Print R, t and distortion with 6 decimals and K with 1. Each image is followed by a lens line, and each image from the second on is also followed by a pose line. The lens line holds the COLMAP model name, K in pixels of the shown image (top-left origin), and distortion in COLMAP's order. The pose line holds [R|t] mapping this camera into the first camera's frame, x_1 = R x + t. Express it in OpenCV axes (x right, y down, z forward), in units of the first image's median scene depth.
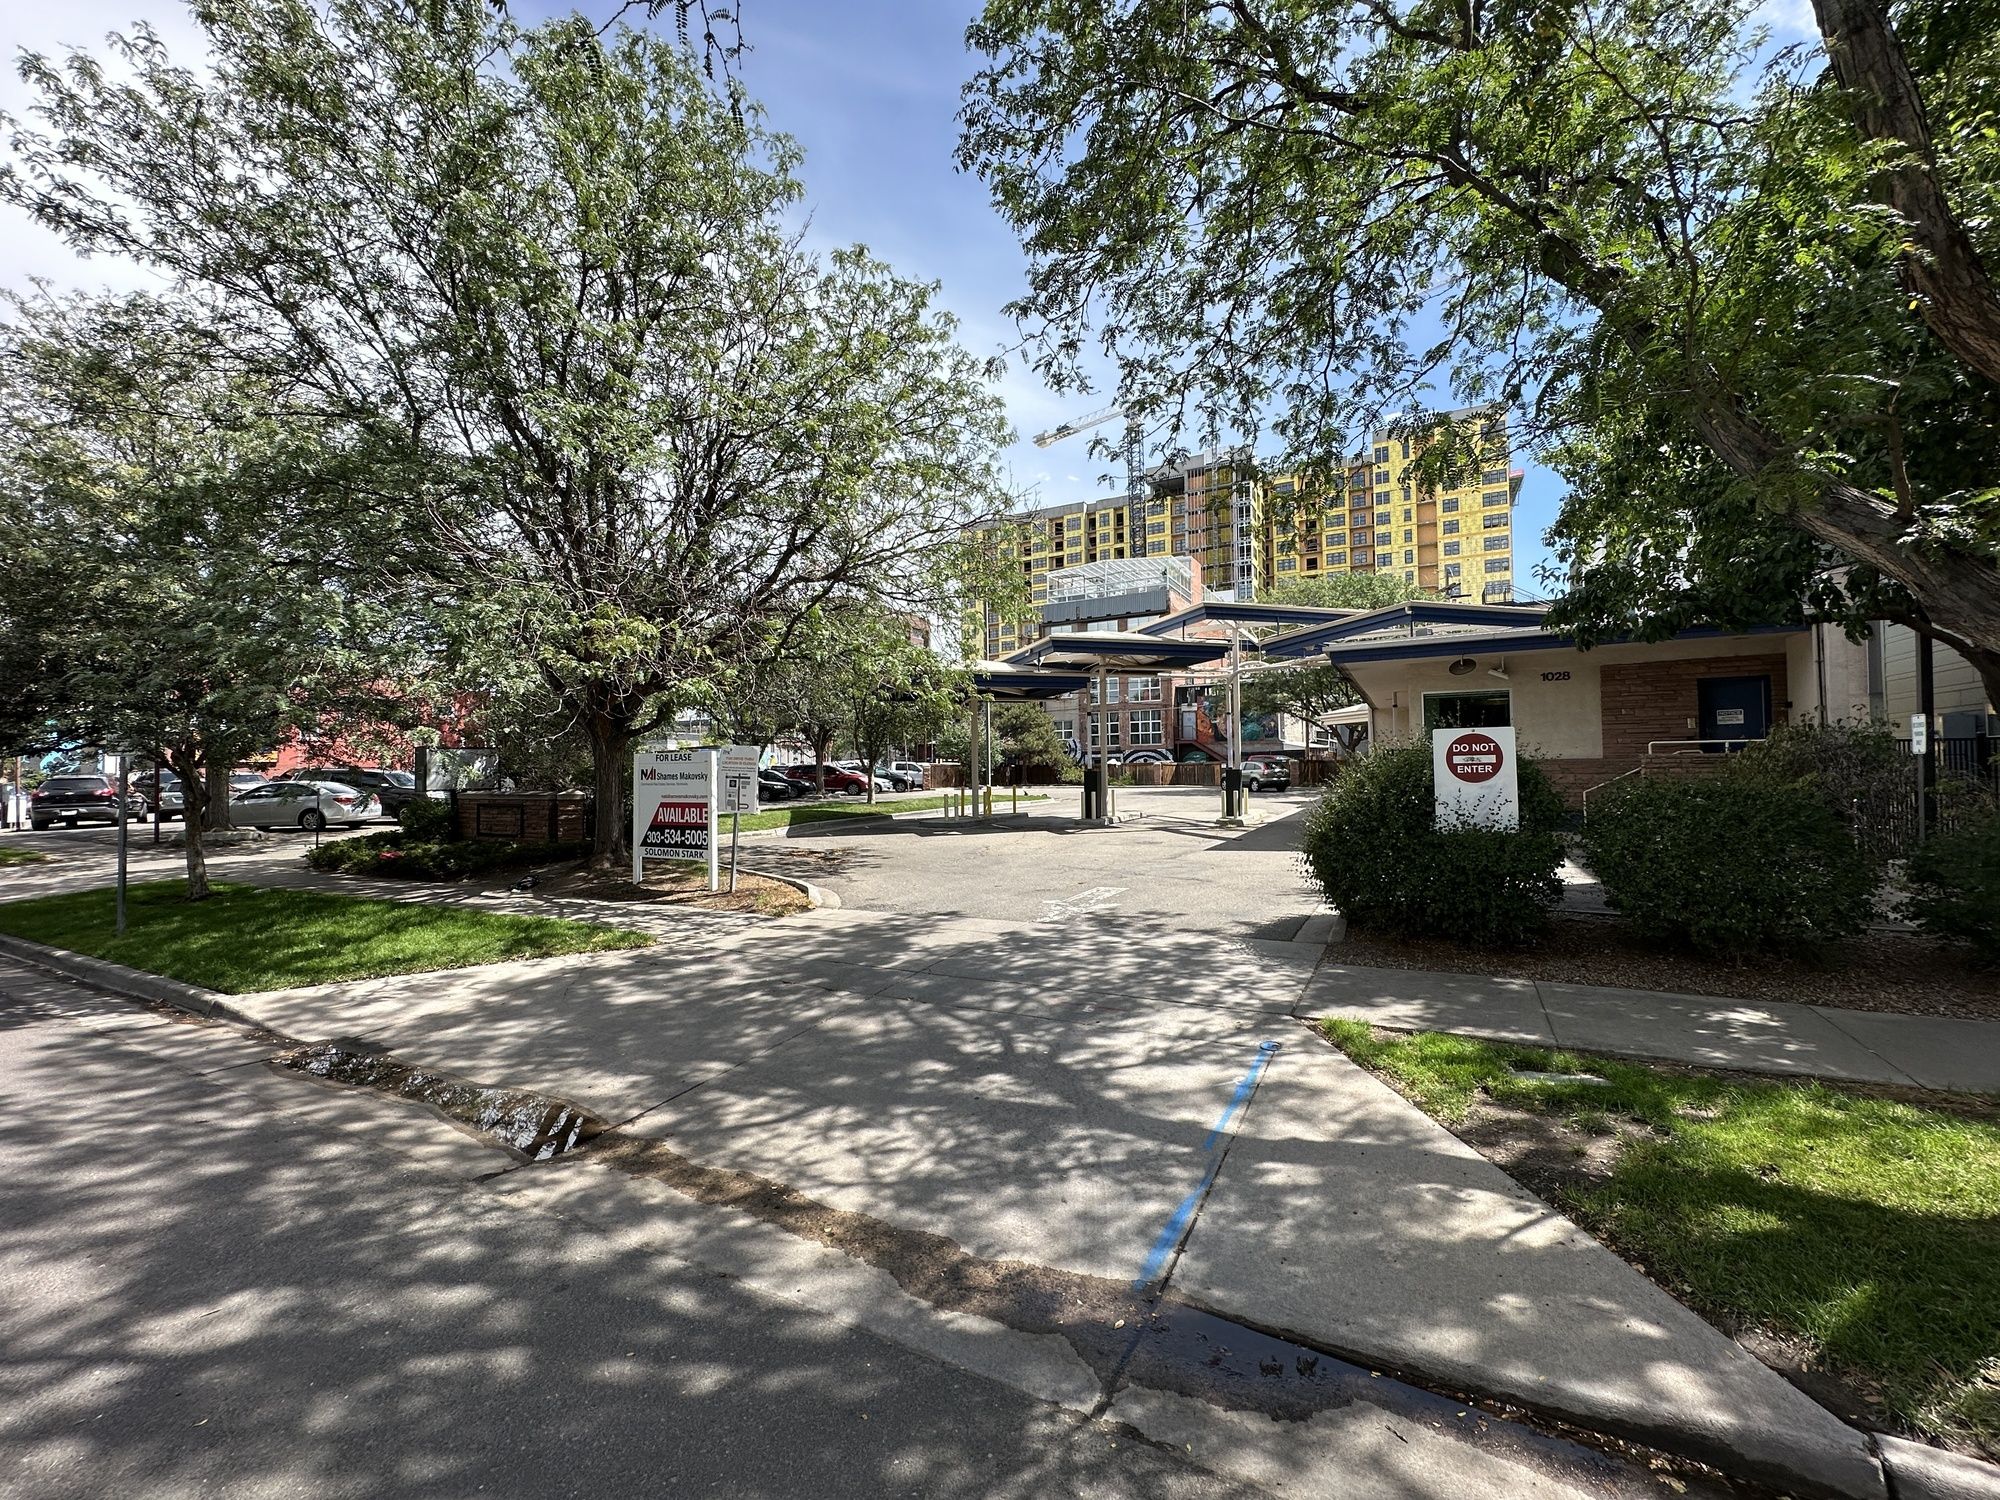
lens RADIAL K [[796.1, 0, 1000.0], [0, 796.1, 750.0], [0, 0, 1]] dist [-0.006730, 0.000841]
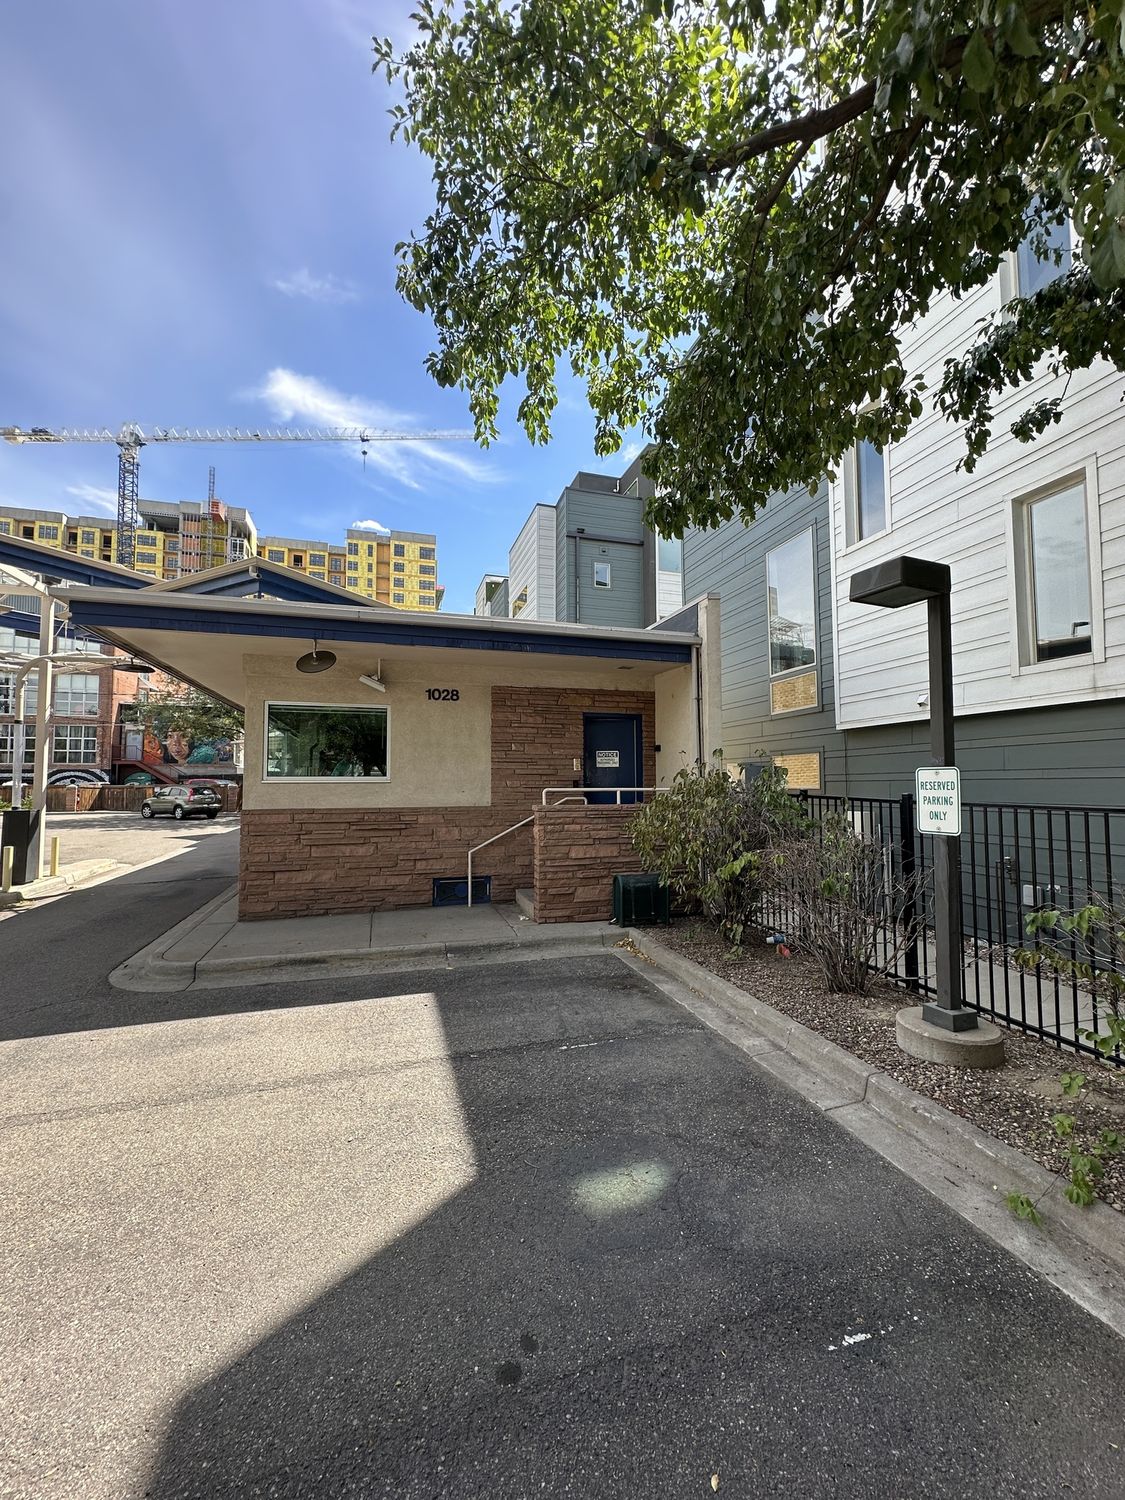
lens RADIAL K [[596.9, 0, 562.5], [0, 596.9, 750.0], [0, 0, 1]] dist [-0.000522, 0.000552]
pose [[0.706975, 0.050865, 0.705407, 0.960929], [-0.025052, 0.998585, -0.046898, -0.044973], [-0.706794, 0.015483, 0.707250, 1.304662]]
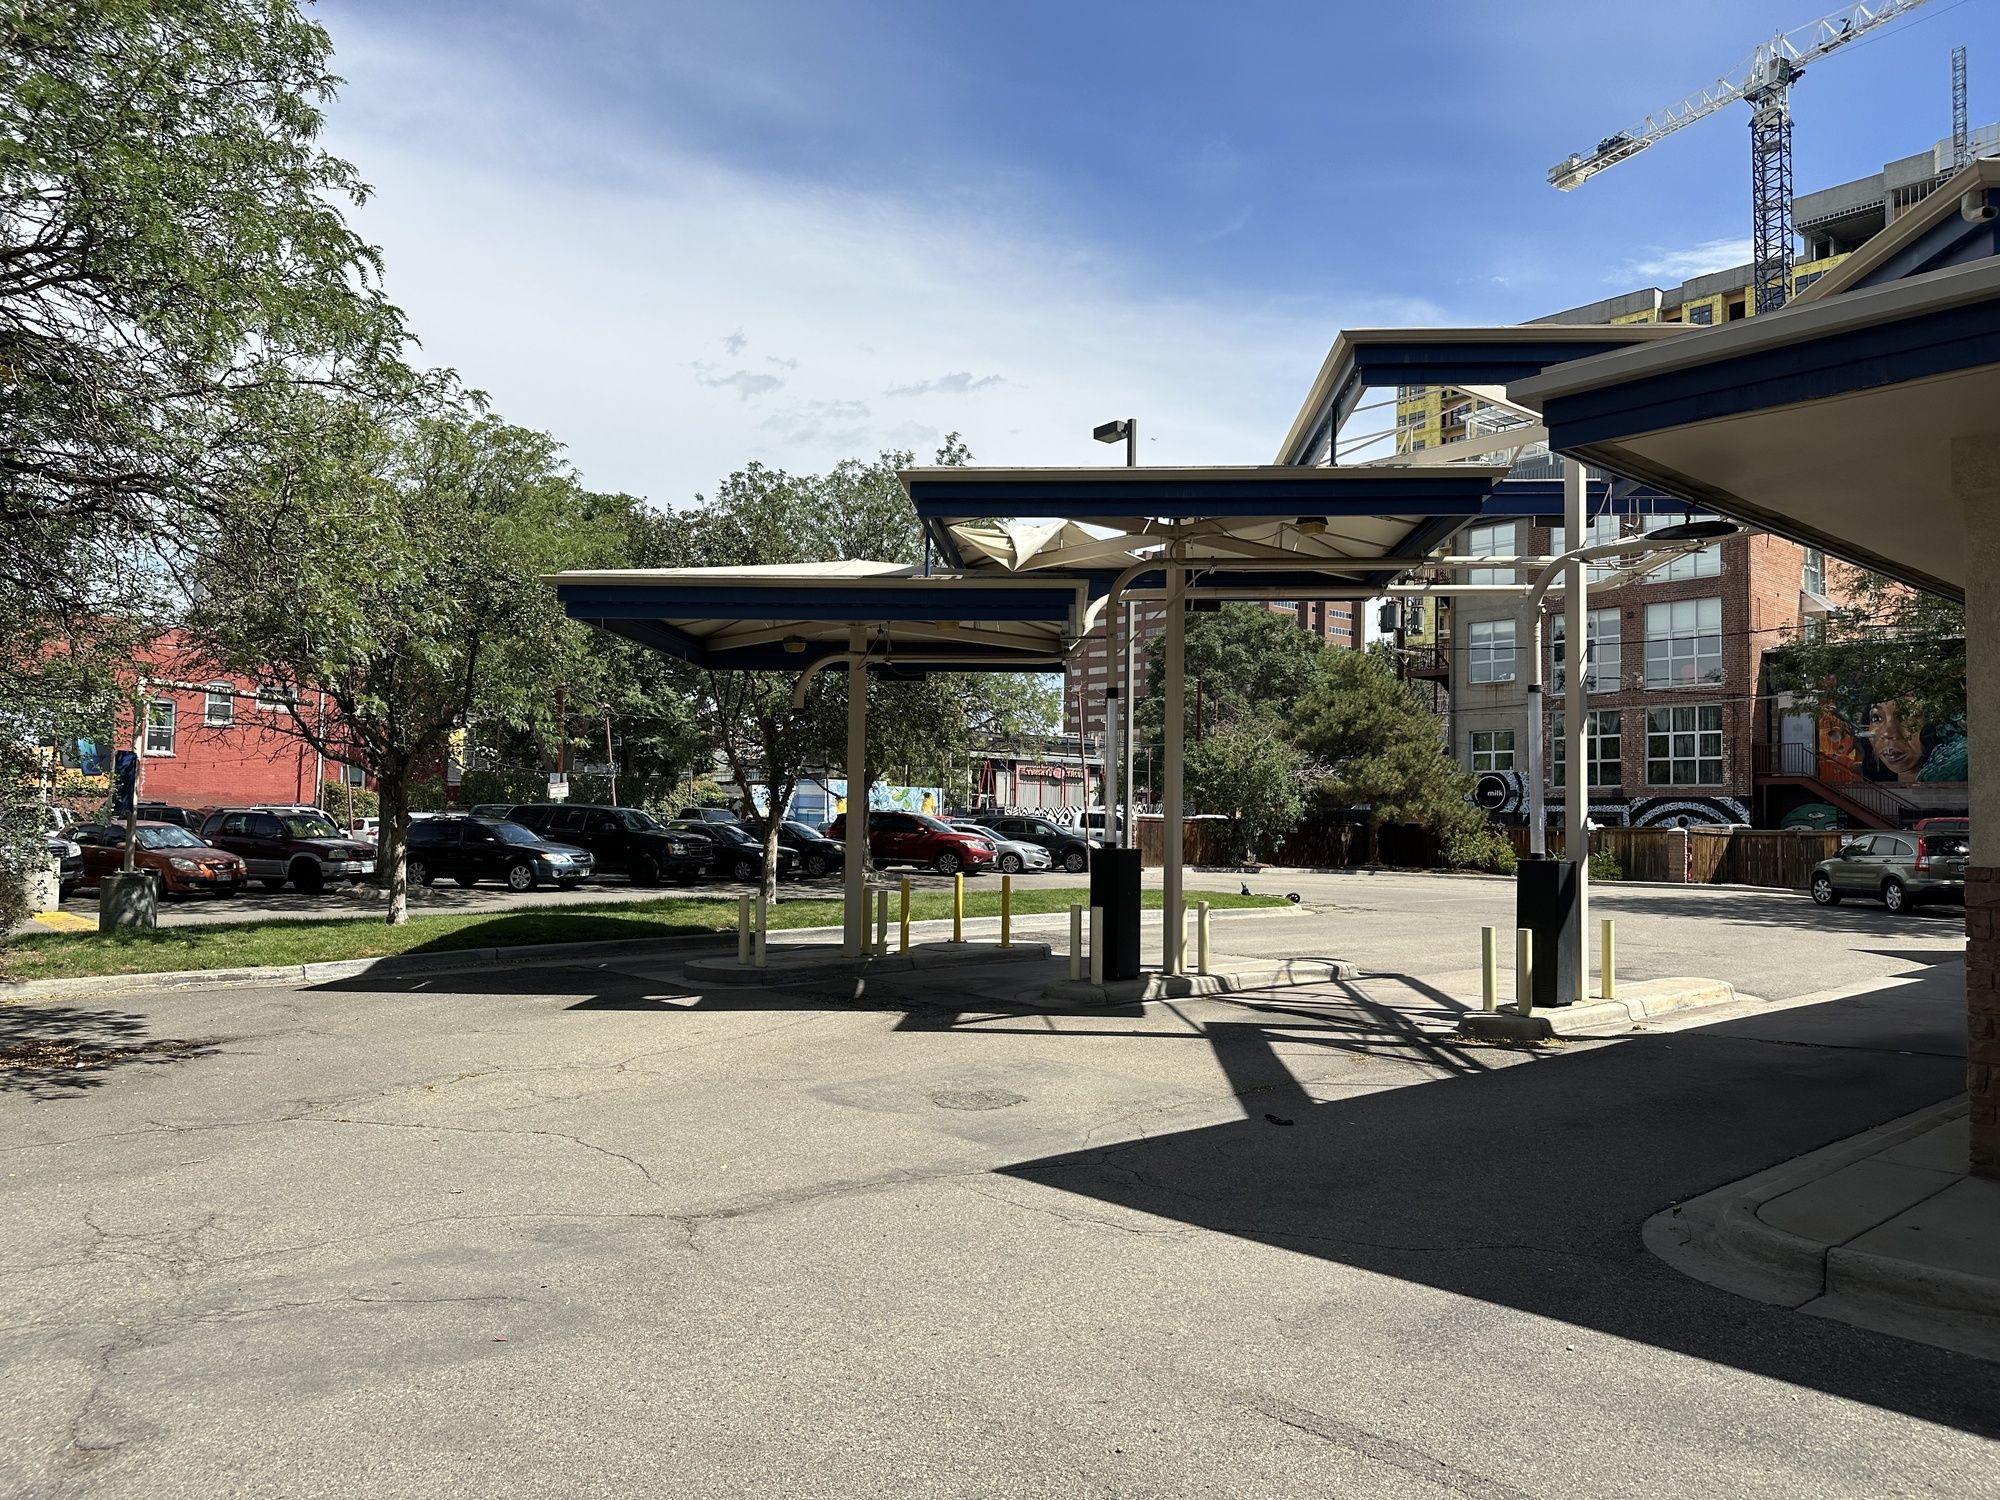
lens RADIAL K [[1411.6, 0, 1000.0], [0, 1411.6, 750.0], [0, 0, 1]] dist [0.011106, -0.005414]
pose [[0.934795, 0.010328, -0.355037, 1.072767], [-0.019756, 0.999542, -0.022940, -0.009522], [0.354637, 0.028458, 0.934571, 1.401048]]
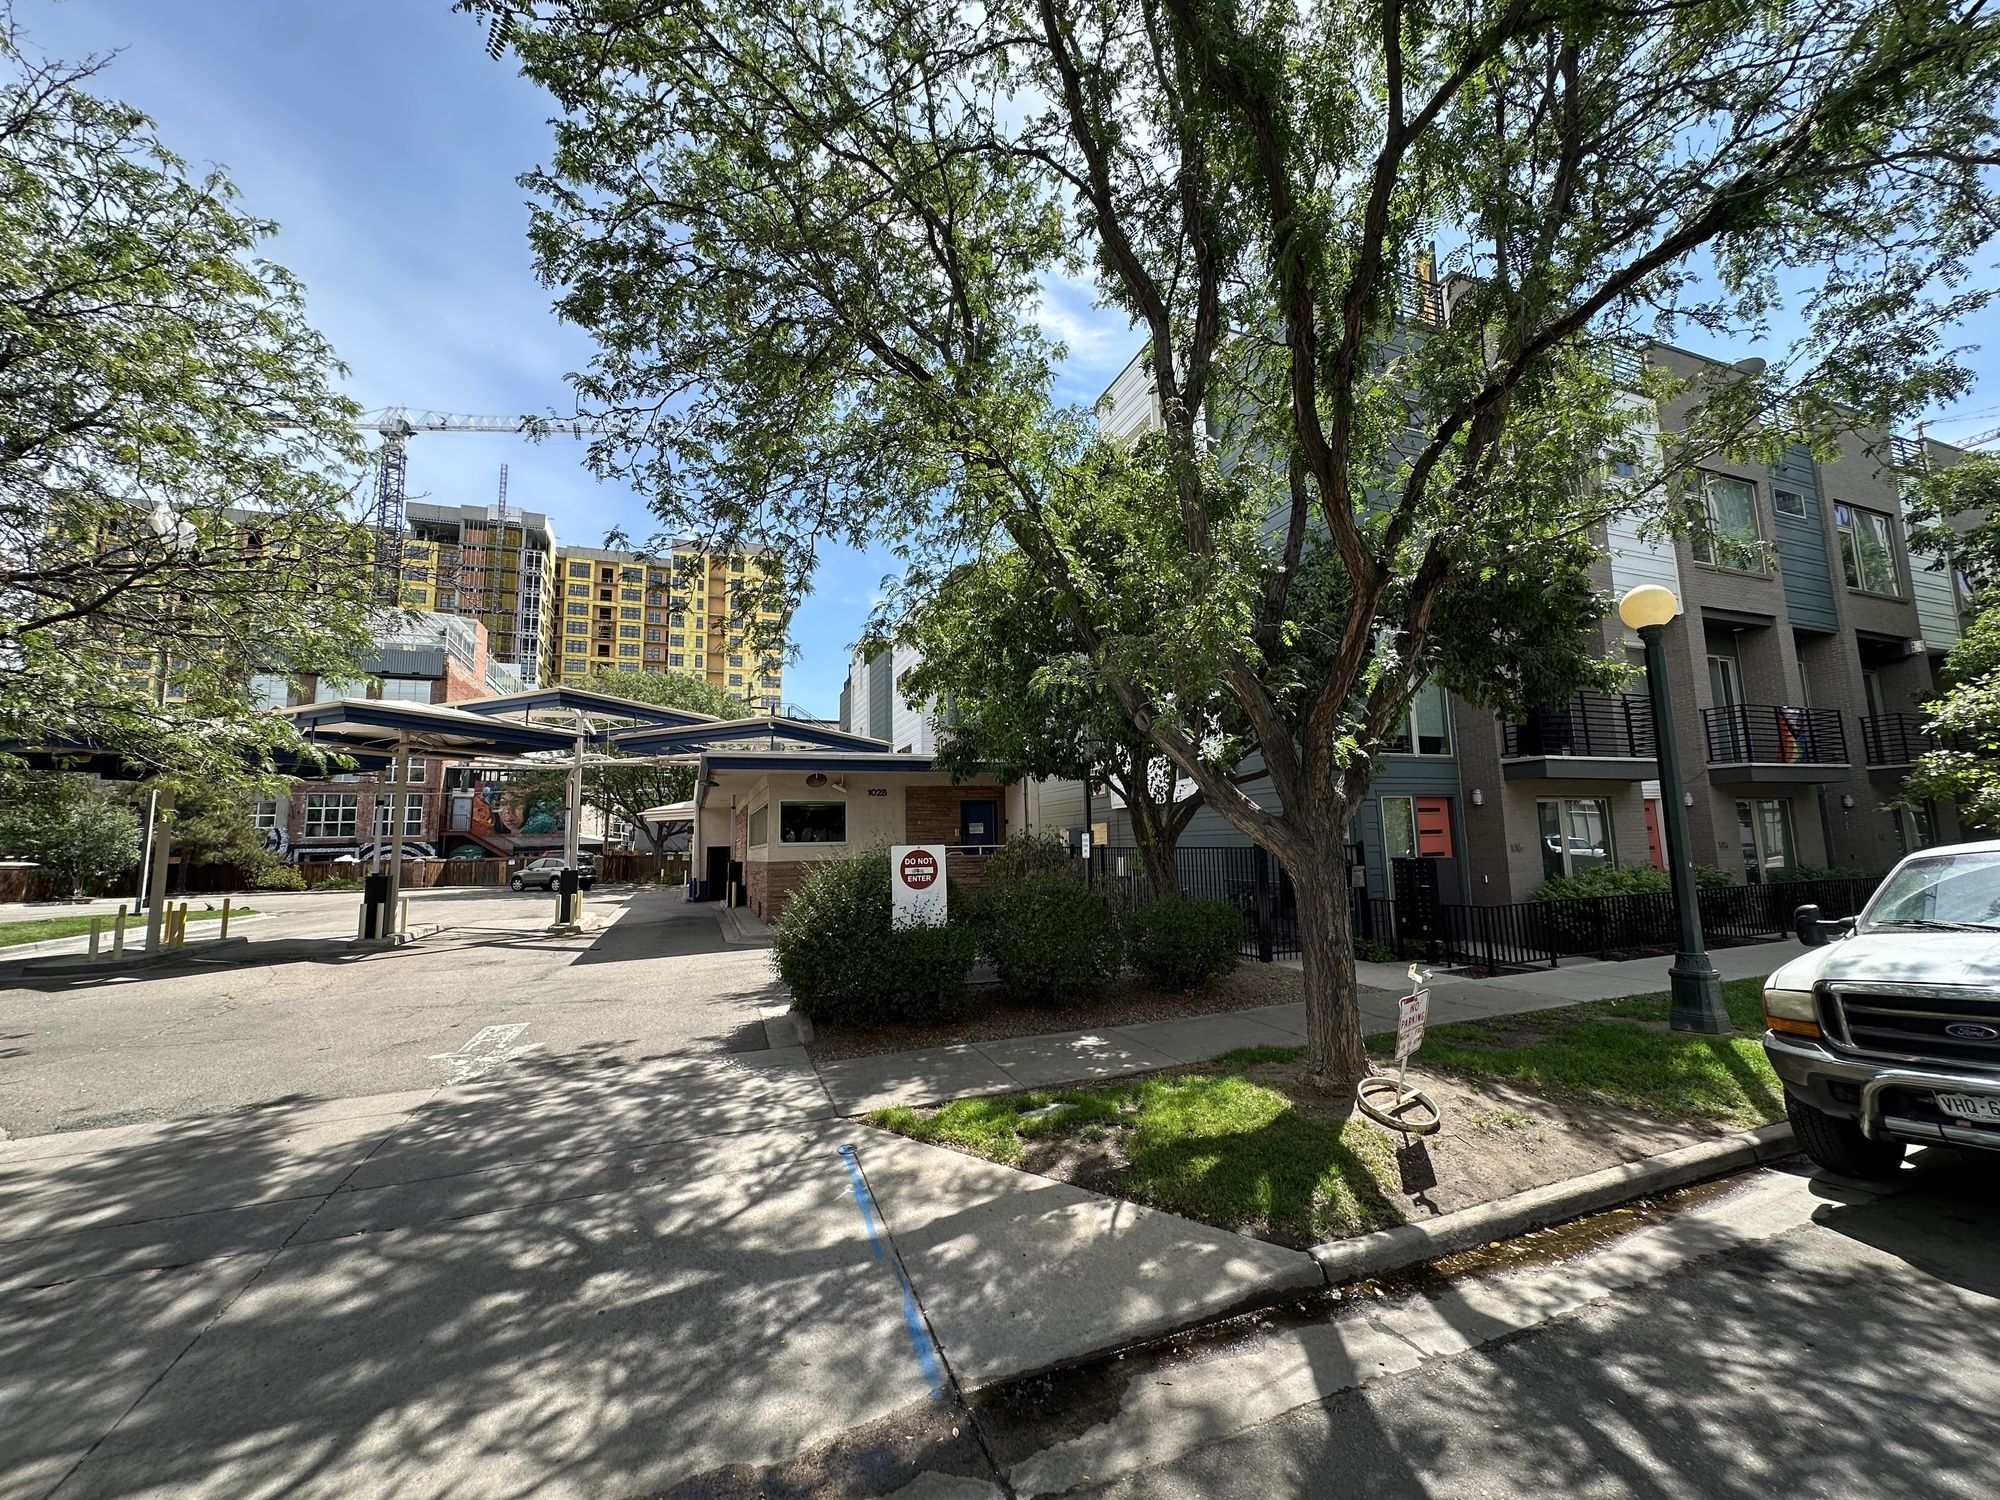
lens RADIAL K [[795.8, 0, 1000.0], [0, 795.8, 750.0], [0, 0, 1]] dist [-0.000522, 0.000552]
pose [[0.653511, 0.092452, 0.751249, -0.310456], [-0.006471, 0.993159, -0.116593, -0.034805], [-0.756889, 0.071333, 0.649639, 0.075717]]
